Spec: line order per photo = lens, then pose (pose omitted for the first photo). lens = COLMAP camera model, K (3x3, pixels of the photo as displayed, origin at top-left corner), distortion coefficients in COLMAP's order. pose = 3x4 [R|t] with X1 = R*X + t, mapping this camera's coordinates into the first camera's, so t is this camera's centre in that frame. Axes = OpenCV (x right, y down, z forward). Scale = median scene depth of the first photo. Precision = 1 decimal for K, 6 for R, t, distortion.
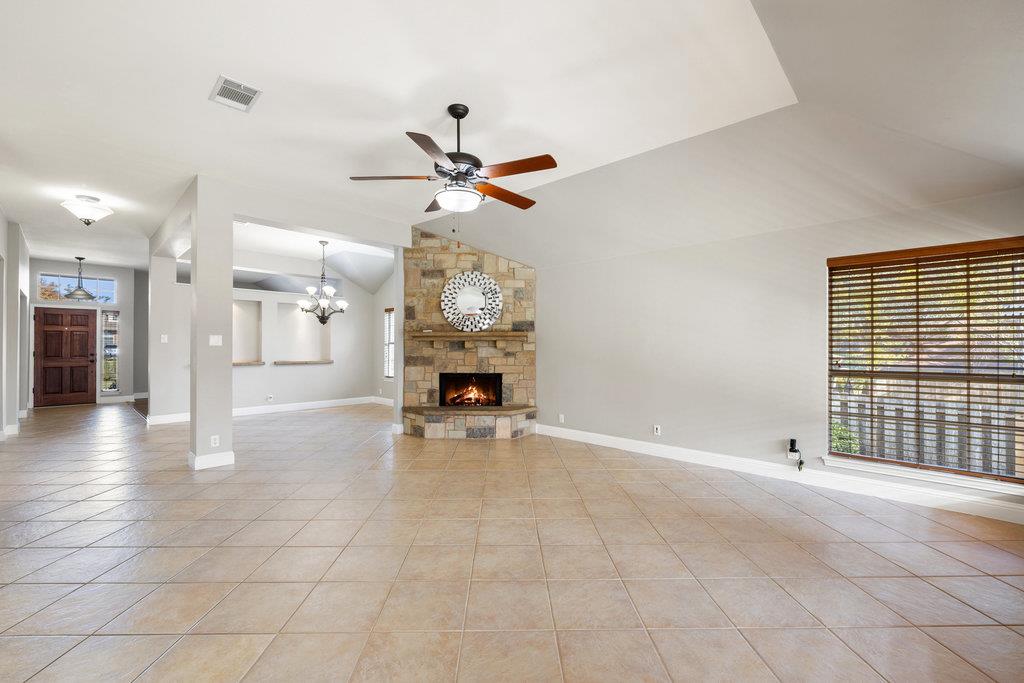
lens RADIAL K [[425.3, 0, 514.0], [0, 425.3, 339.1], [0, 0, 1]] dist [-0.000871, -0.000132]
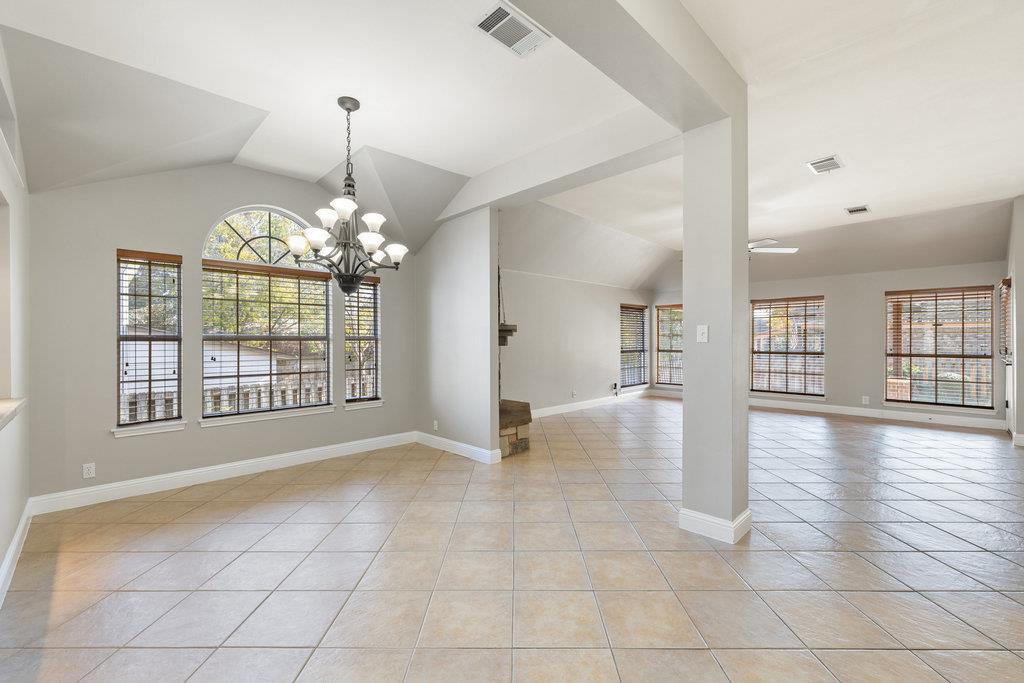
lens RADIAL K [[425.3, 0, 514.0], [0, 425.3, 339.1], [0, 0, 1]] dist [-0.000871, -0.000132]
pose [[0.008550, 0.003943, 0.999956, -1.548574], [-0.017724, 0.999836, -0.003791, 0.024766], [-0.999806, -0.017691, 0.008619, 1.509119]]
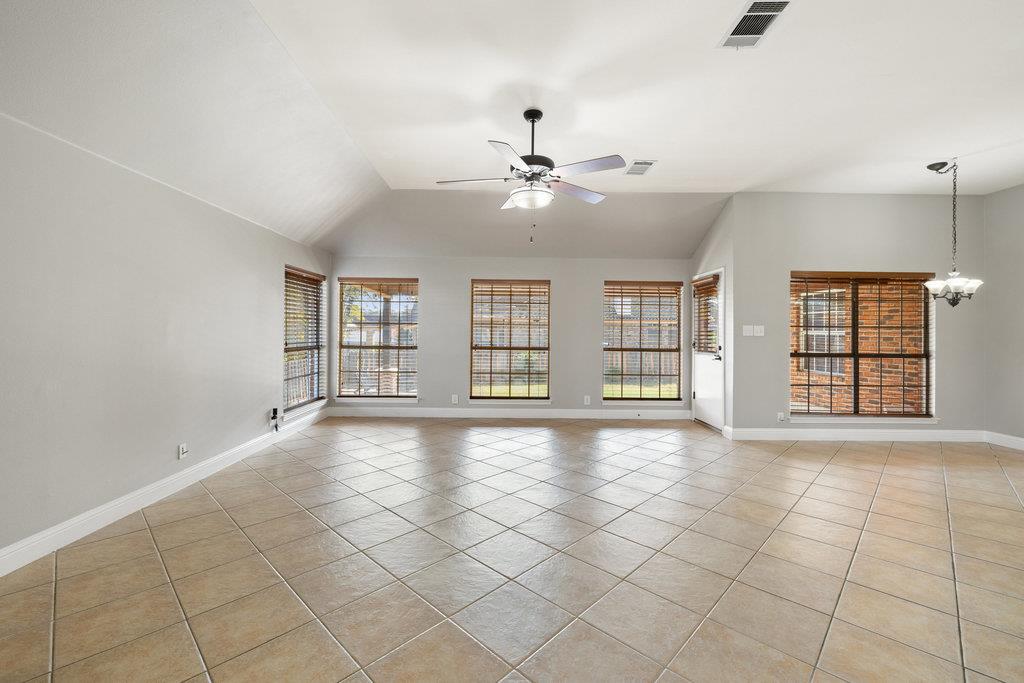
lens RADIAL K [[428.1, 0, 510.4], [0, 428.1, 338.5], [0, 0, 1]] dist [0.013449, -0.000050]
pose [[-0.715174, -0.010483, 0.698867, -0.658341], [-0.022899, 0.999702, -0.008438, 0.035511], [-0.698571, -0.022038, -0.715201, 1.406118]]
